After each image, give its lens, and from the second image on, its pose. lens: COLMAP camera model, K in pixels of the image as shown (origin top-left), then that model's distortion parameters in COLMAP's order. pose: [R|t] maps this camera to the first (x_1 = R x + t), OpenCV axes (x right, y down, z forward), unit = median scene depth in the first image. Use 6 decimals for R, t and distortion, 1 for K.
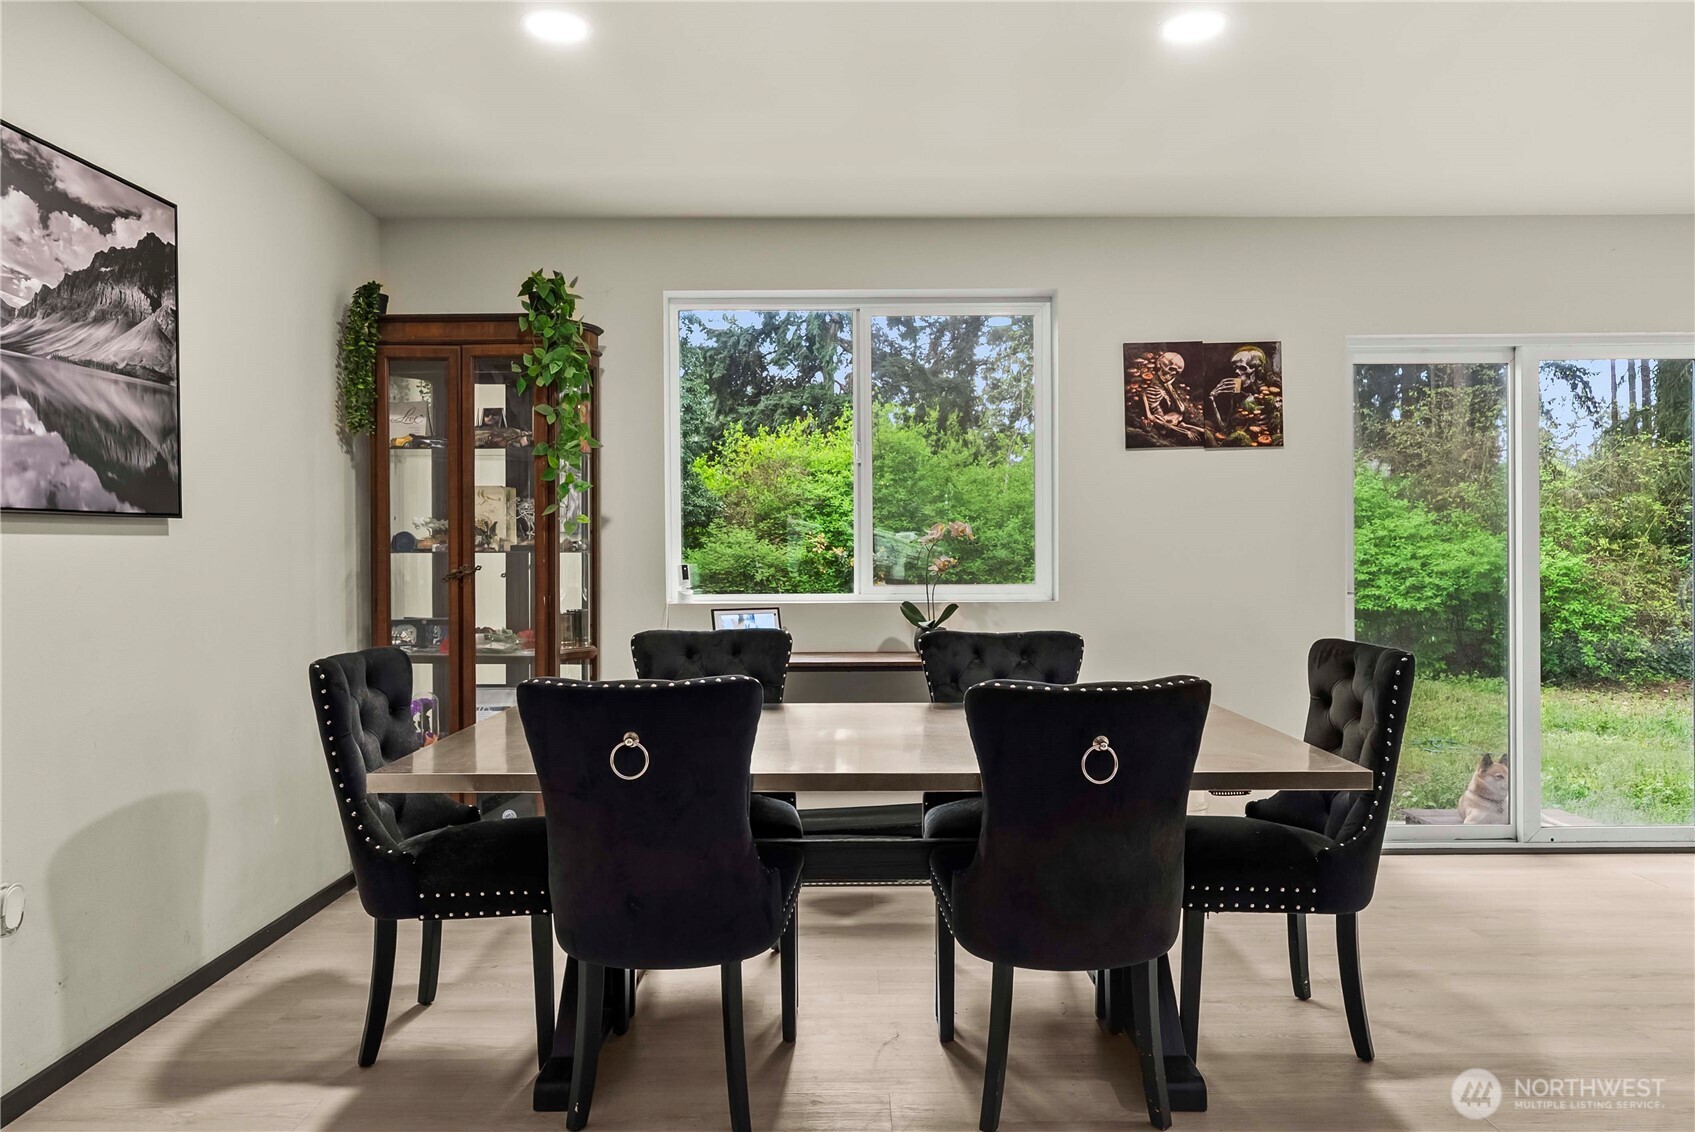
lens RADIAL K [[1090.4, 0, 848.4], [0, 1090.4, 563.5], [0, 0, 1]] dist [0.002280, -0.001386]
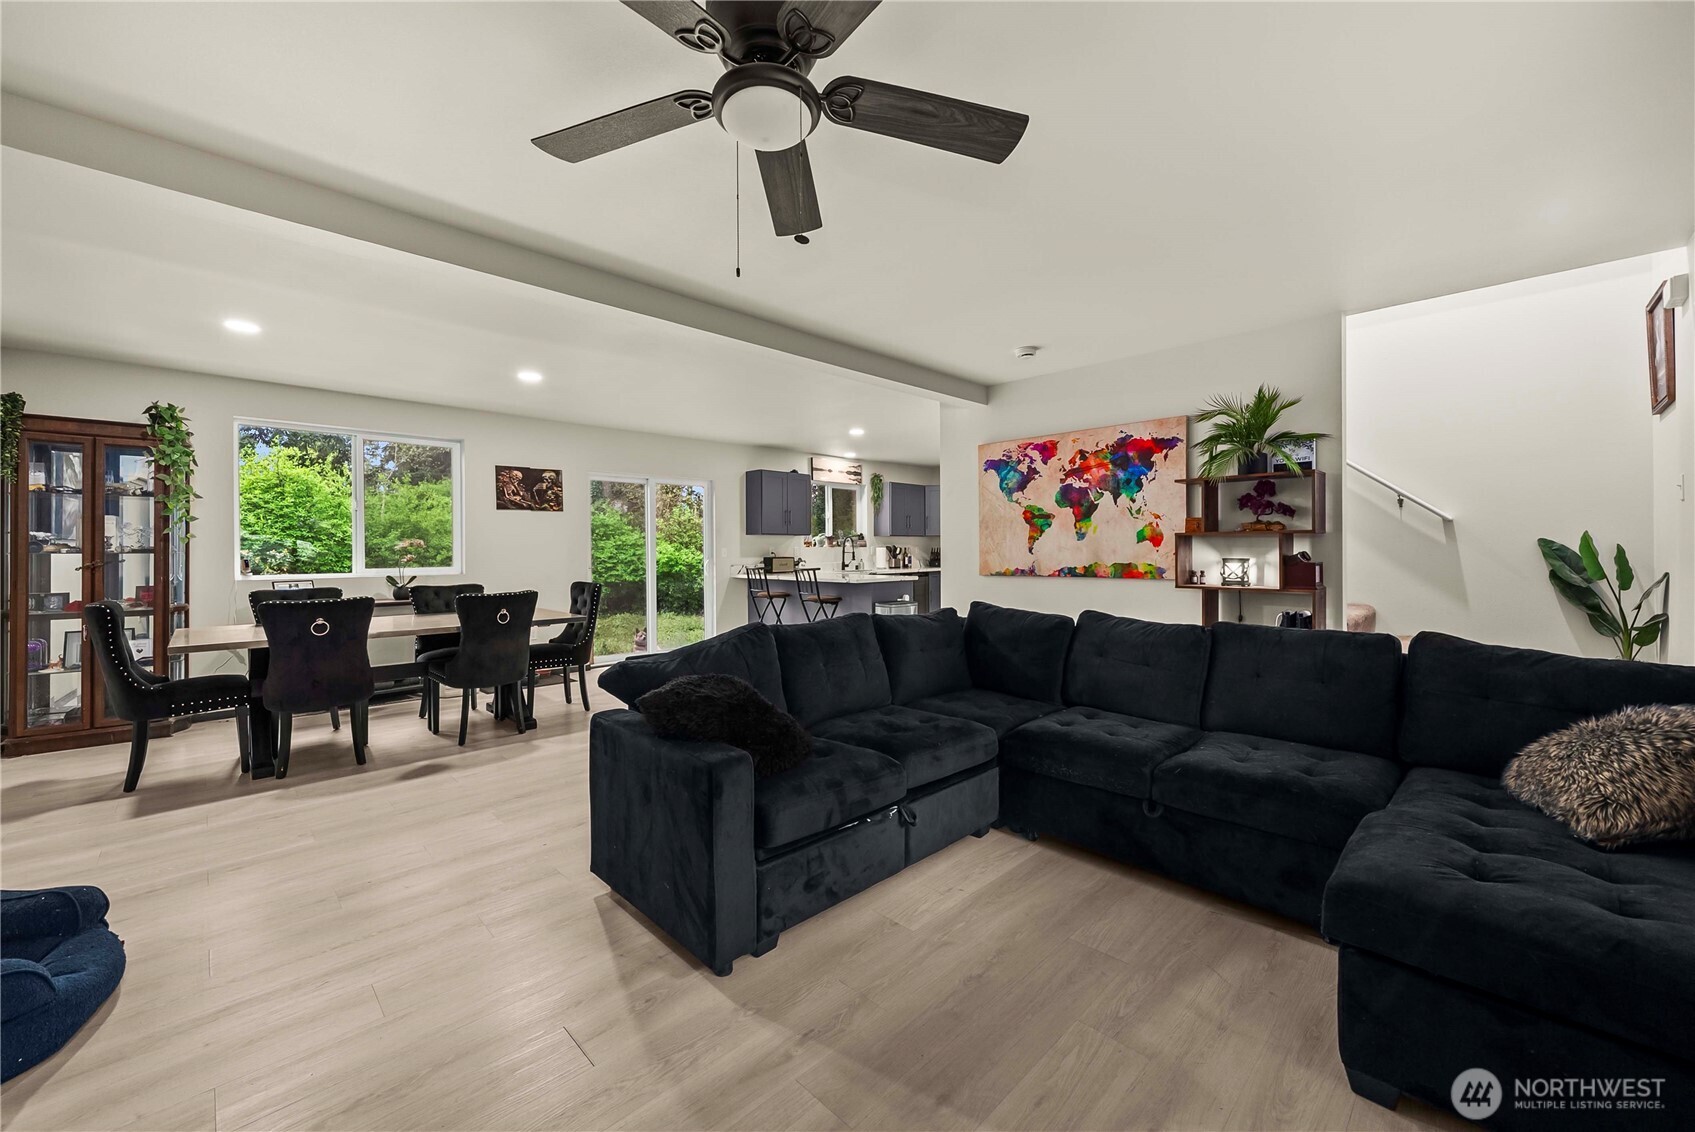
lens RADIAL K [[657.6, 0, 845.0], [0, 657.6, 549.3], [0, 0, 1]] dist [-0.004098, -0.000518]
pose [[0.714442, 0.002432, 0.699691, -0.304572], [0.008329, 0.999894, -0.011980, 0.008146], [-0.699645, 0.014387, 0.714346, -0.826261]]
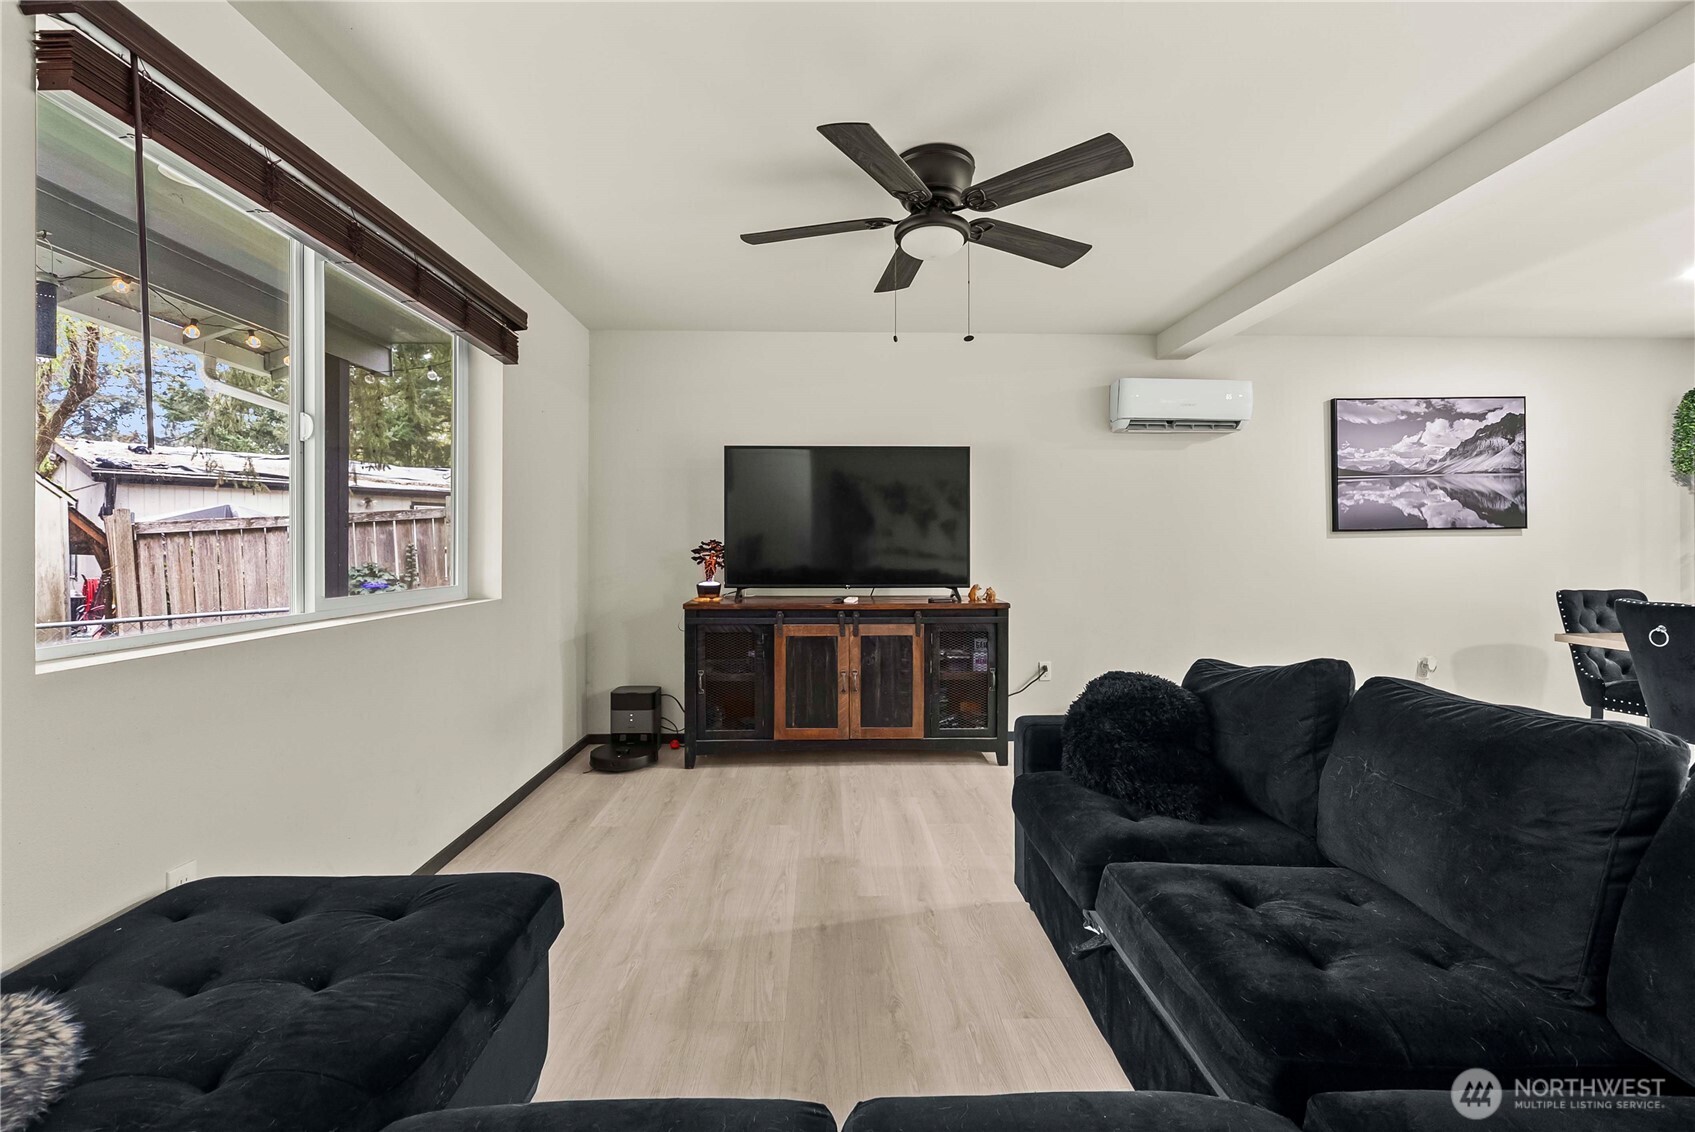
lens RADIAL K [[710.4, 0, 840.8], [0, 710.4, 543.8], [0, 0, 1]] dist [-0.000520, 0.000189]
pose [[0.022987, 0.003299, -0.999730, 0.887008], [-0.009543, 0.999950, 0.003080, 0.000668], [0.999690, 0.009469, 0.023017, -0.514026]]
